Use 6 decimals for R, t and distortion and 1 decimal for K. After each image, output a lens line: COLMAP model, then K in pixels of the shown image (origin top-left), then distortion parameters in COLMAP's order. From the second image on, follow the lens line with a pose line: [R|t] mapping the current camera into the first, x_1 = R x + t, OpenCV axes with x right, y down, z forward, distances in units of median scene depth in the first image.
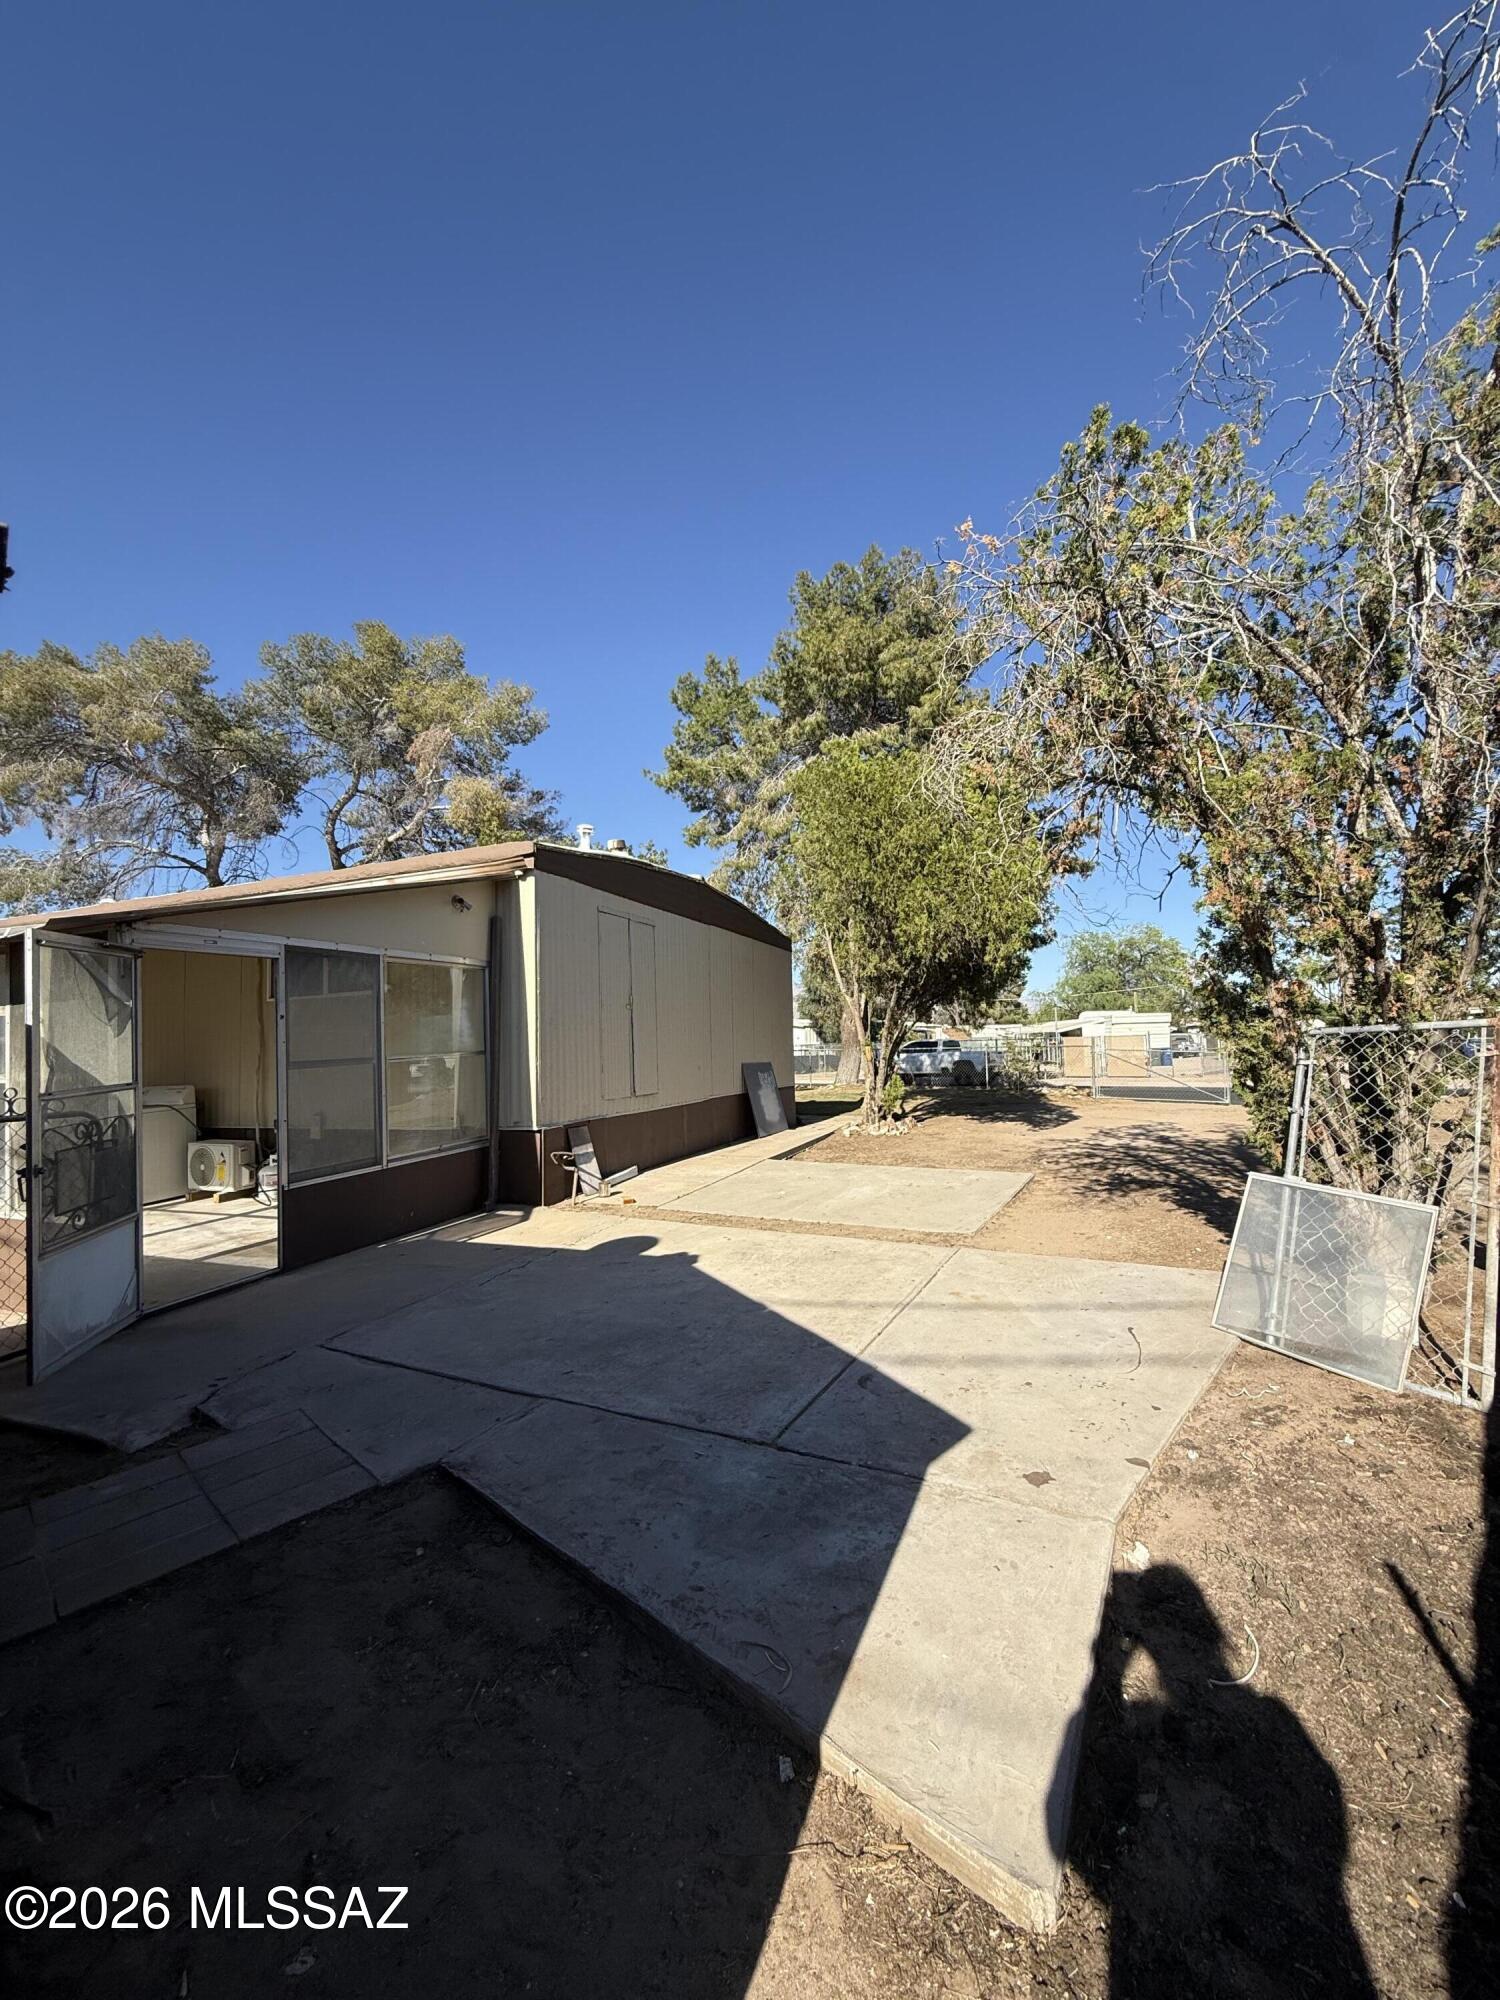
lens RADIAL K [[795.6, 0, 750.3], [0, 795.6, 996.0], [0, 0, 1]] dist [0.000330, 0.000597]
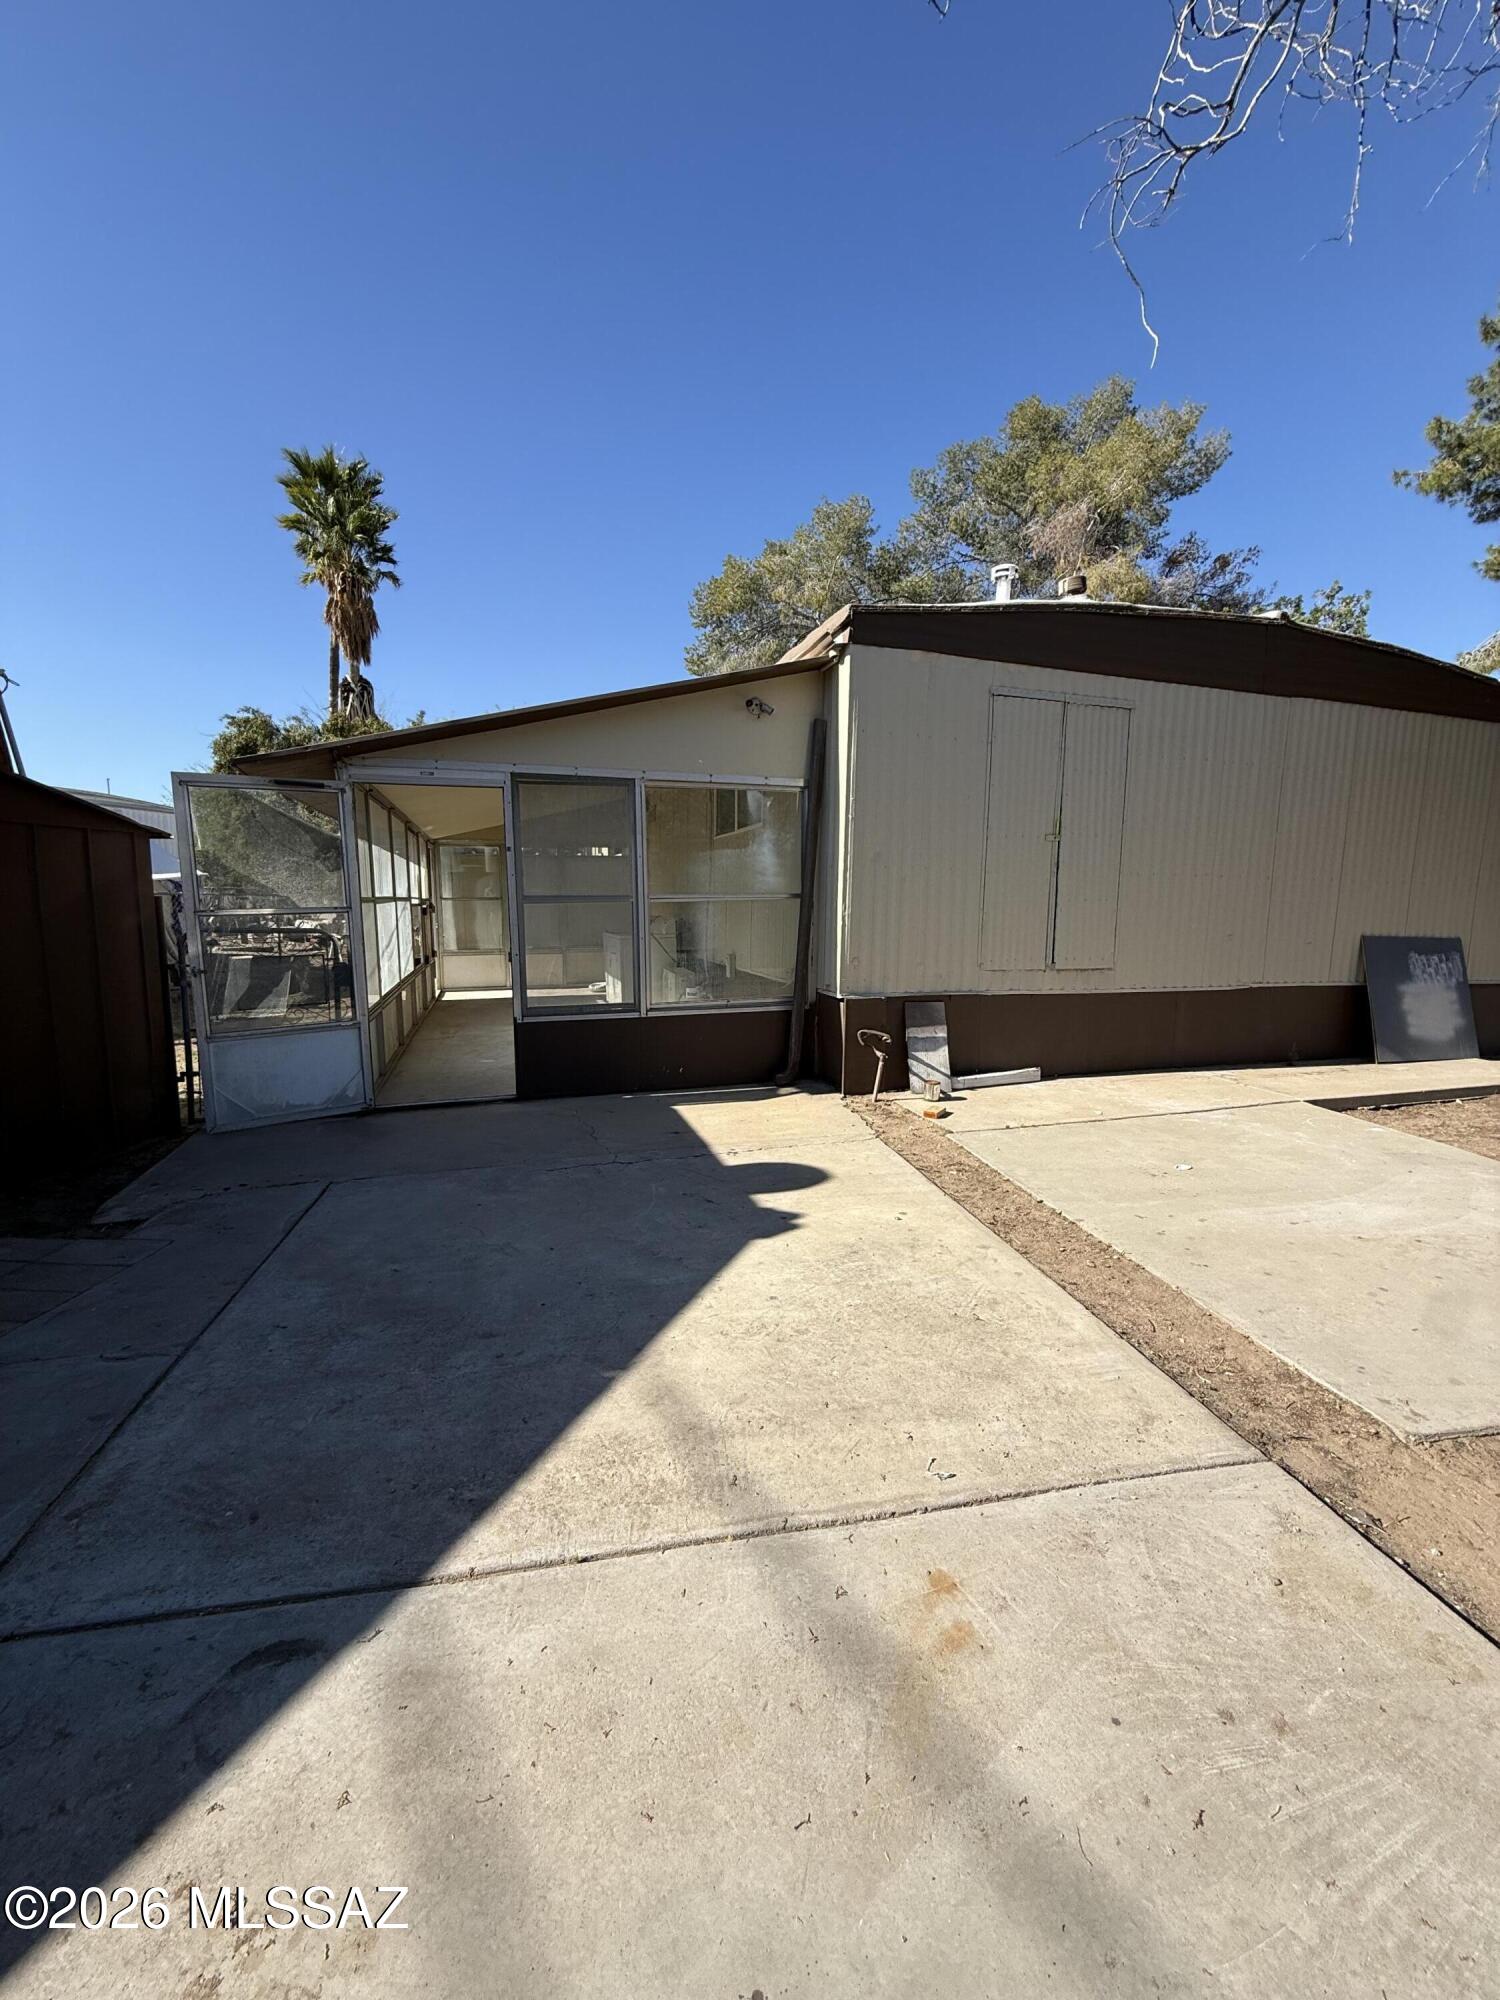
lens RADIAL K [[797.9, 0, 748.2], [0, 797.9, 992.1], [0, 0, 1]] dist [0.002217, -0.006707]
pose [[0.623281, 0.128005, -0.771450, 0.293961], [0.016490, 0.984141, 0.176620, 0.024439], [0.781824, -0.122805, 0.611286, 0.479722]]
